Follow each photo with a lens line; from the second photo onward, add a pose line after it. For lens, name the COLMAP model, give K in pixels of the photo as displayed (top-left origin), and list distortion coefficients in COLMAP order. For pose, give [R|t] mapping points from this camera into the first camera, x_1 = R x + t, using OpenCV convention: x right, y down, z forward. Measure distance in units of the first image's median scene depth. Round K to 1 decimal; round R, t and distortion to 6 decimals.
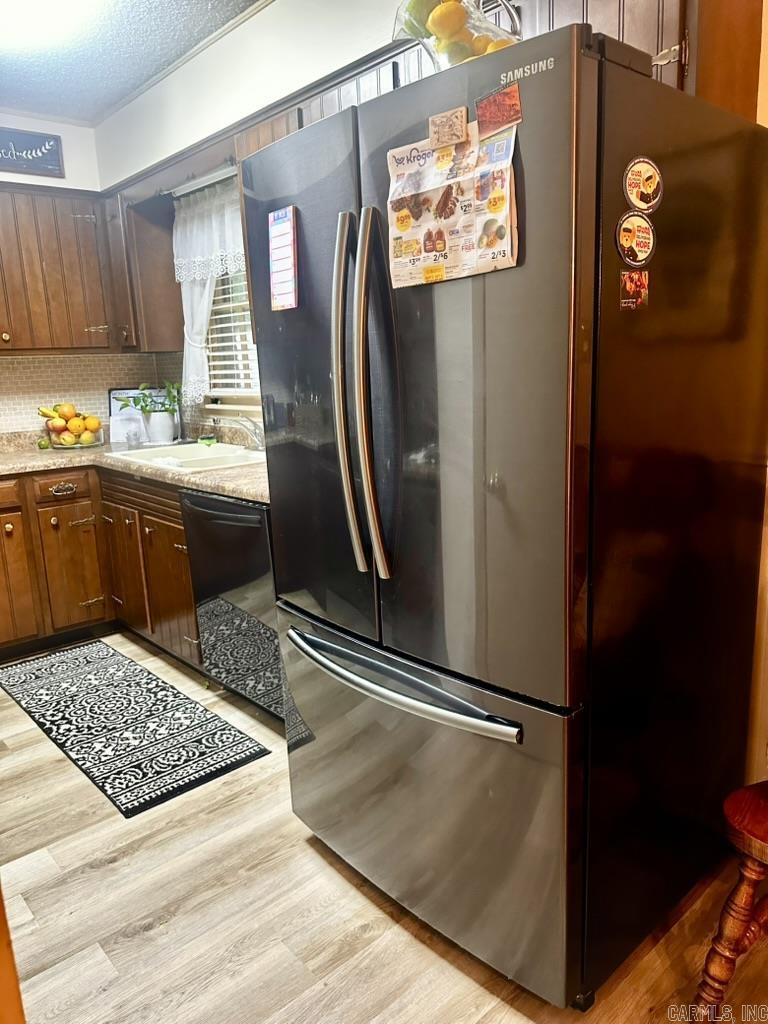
lens RADIAL K [[719.7, 0, 408.8], [0, 719.7, 512.1], [0, 0, 1]] dist [0.127195, -0.183423]
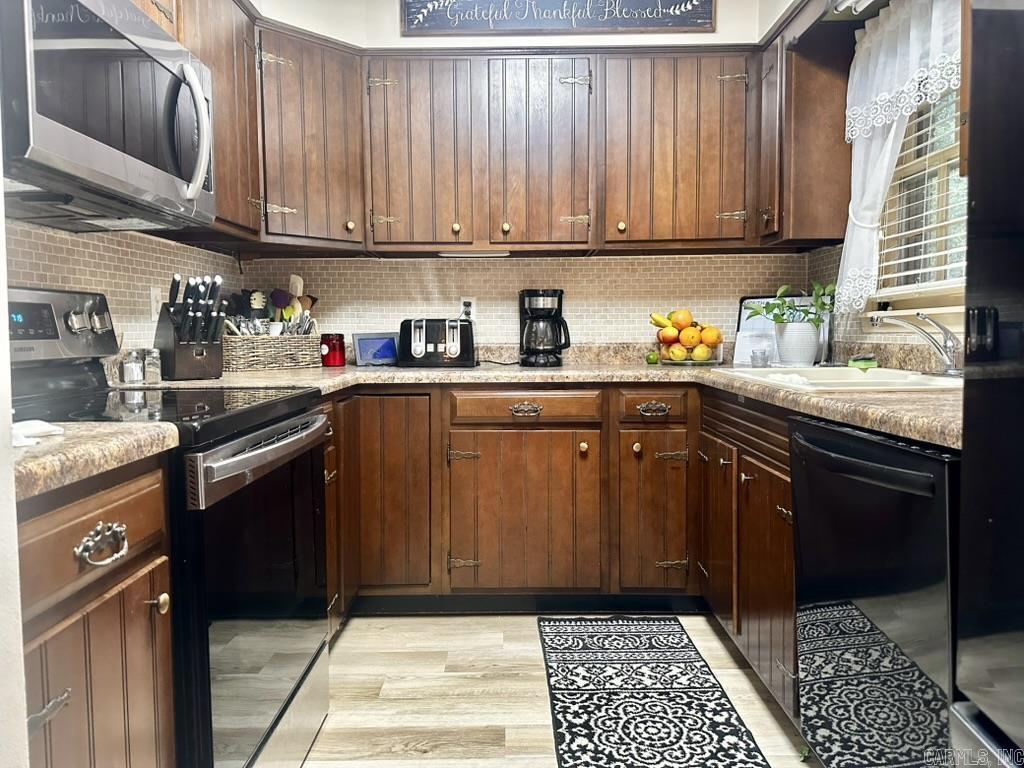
lens RADIAL K [[719.7, 0, 507.0], [0, 719.7, 381.6], [0, 0, 1]] dist [0.127195, -0.183423]
pose [[0.726571, 0.065049, -0.684006, -0.058606], [-0.152430, 0.985962, -0.068151, 0.015927], [0.669970, 0.153780, 0.726286, 0.325478]]
